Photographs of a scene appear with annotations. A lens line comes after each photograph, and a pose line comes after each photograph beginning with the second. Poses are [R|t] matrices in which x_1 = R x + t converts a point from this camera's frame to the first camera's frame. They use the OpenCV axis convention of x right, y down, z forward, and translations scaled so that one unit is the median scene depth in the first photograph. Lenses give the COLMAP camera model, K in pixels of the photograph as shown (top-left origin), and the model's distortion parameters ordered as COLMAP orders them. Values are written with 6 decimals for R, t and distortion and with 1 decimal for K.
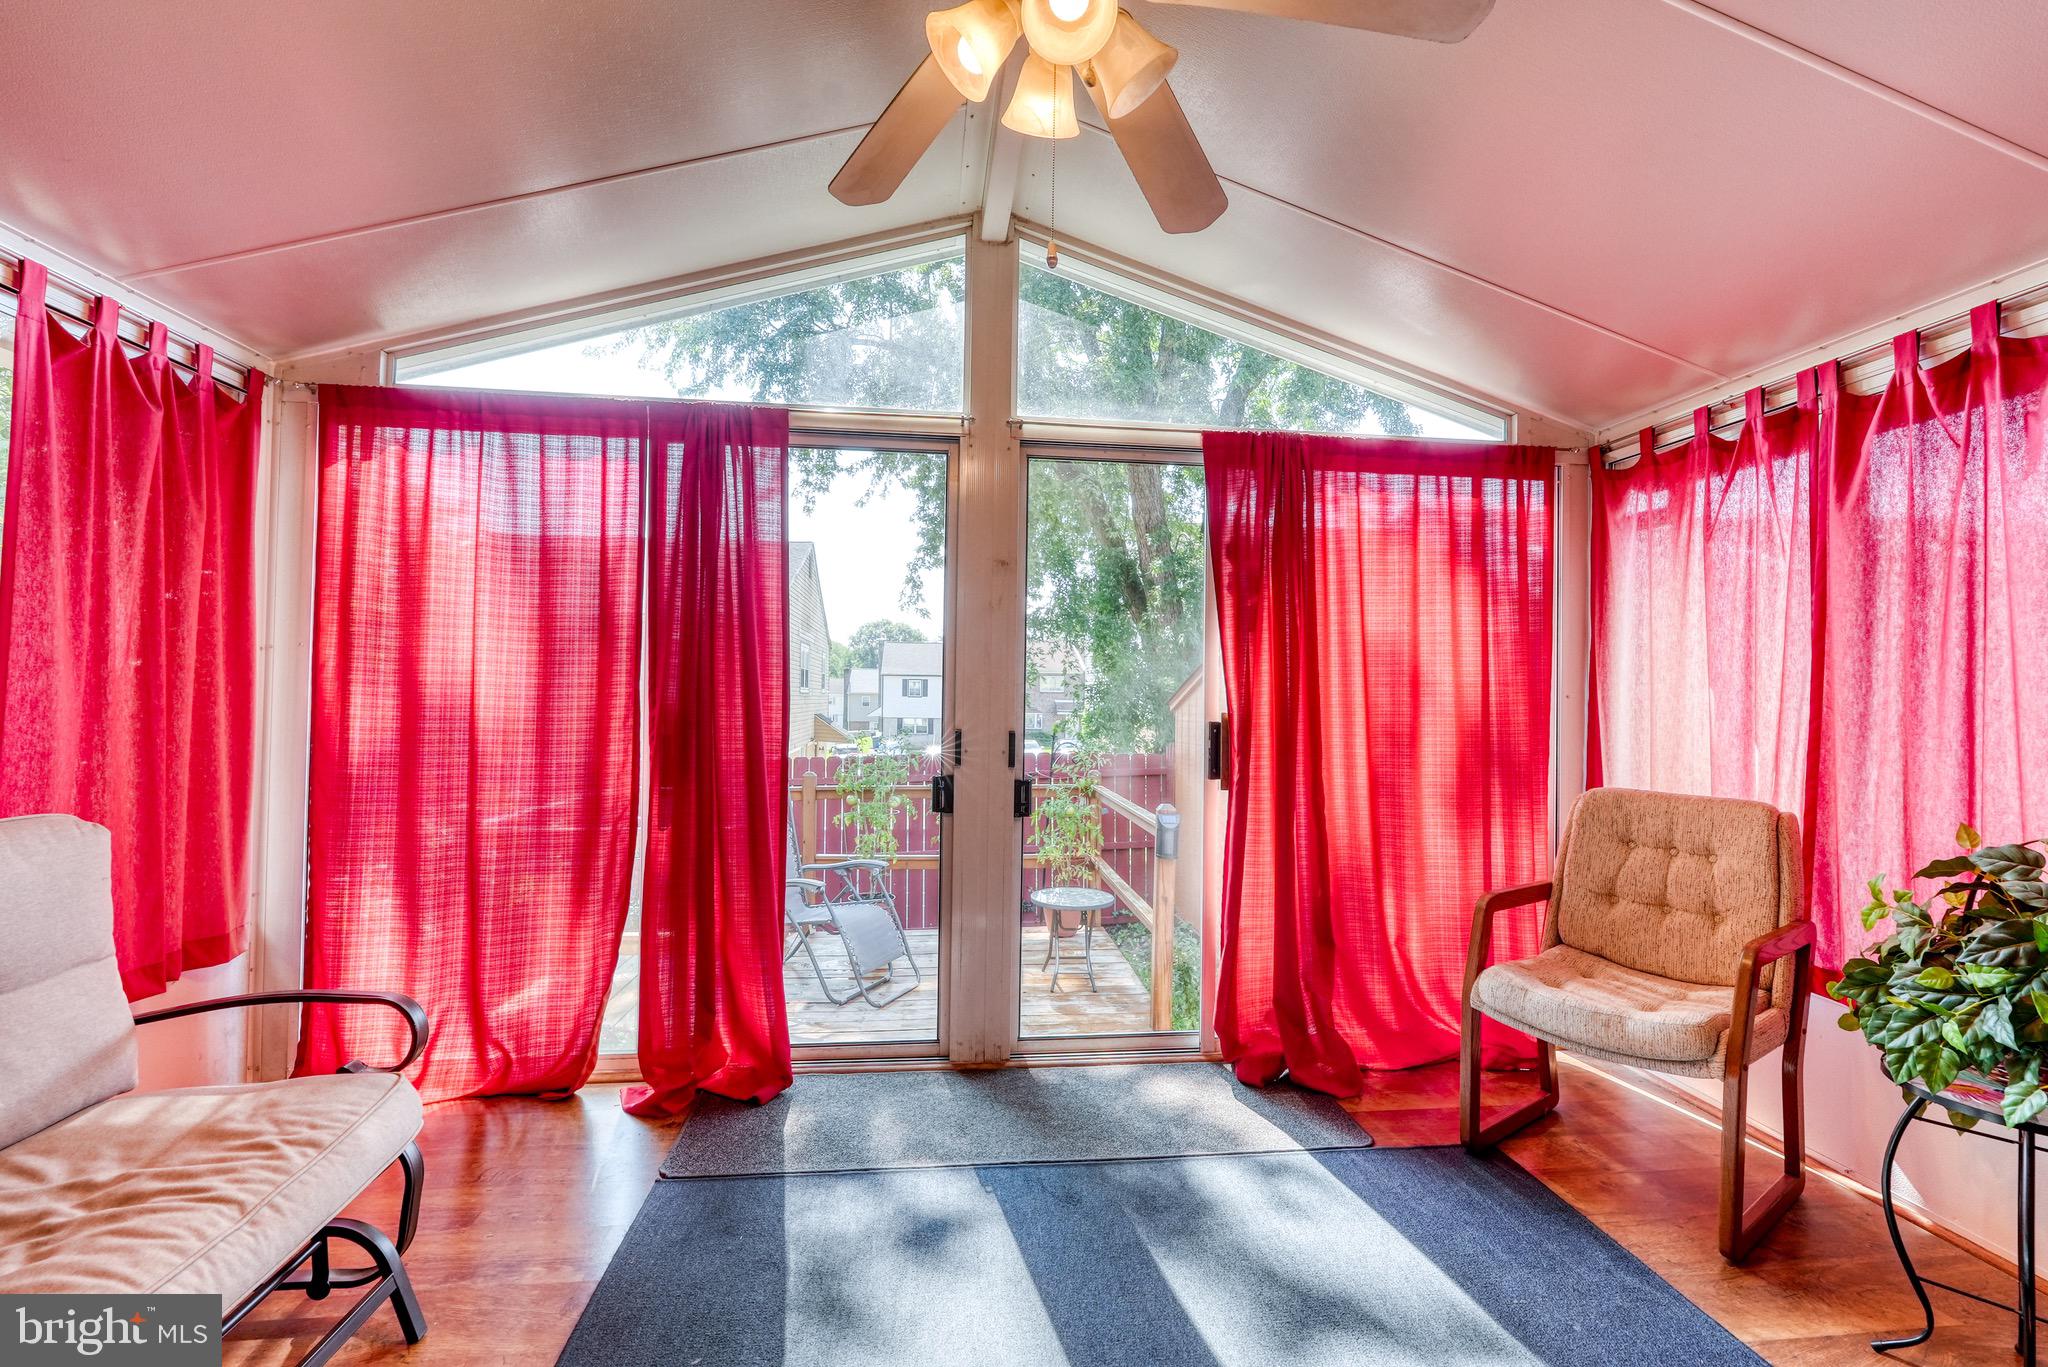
lens RADIAL K [[935.5, 0, 1031.8], [0, 935.5, 678.9], [0, 0, 1]] dist [-0.008392, 0.004783]
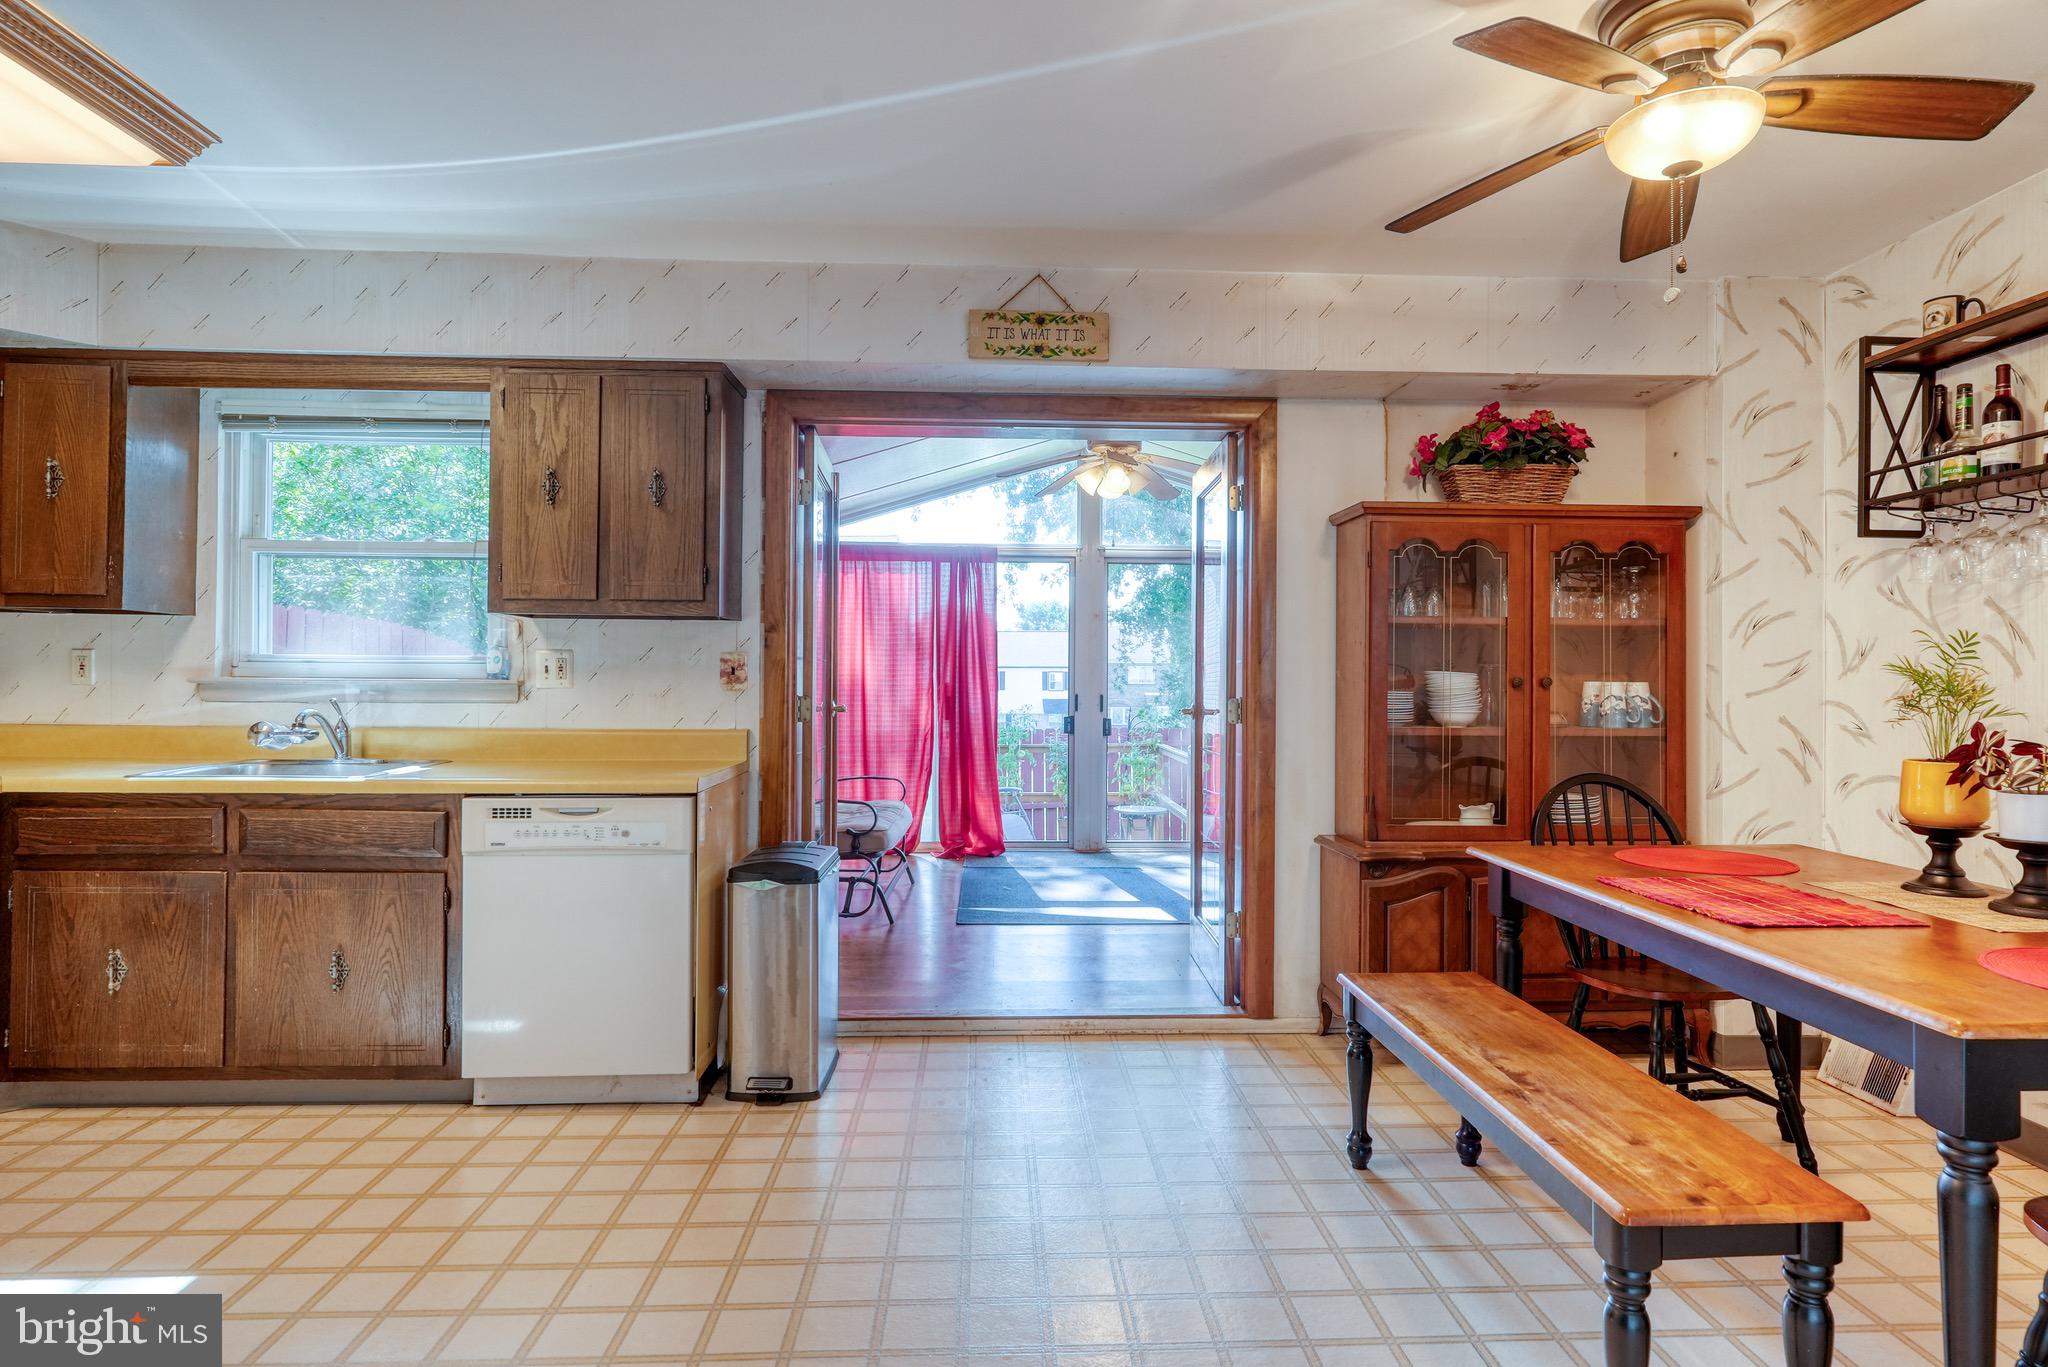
lens RADIAL K [[1078.4, 0, 1033.4], [0, 1078.4, 674.9], [0, 0, 1]] dist [-0.002711, 0.000808]
pose [[0.997073, -0.007884, -0.076045, 0.012120], [0.008022, 0.999967, 0.001511, 0.004890], [0.076030, -0.002116, 0.997103, -1.559763]]
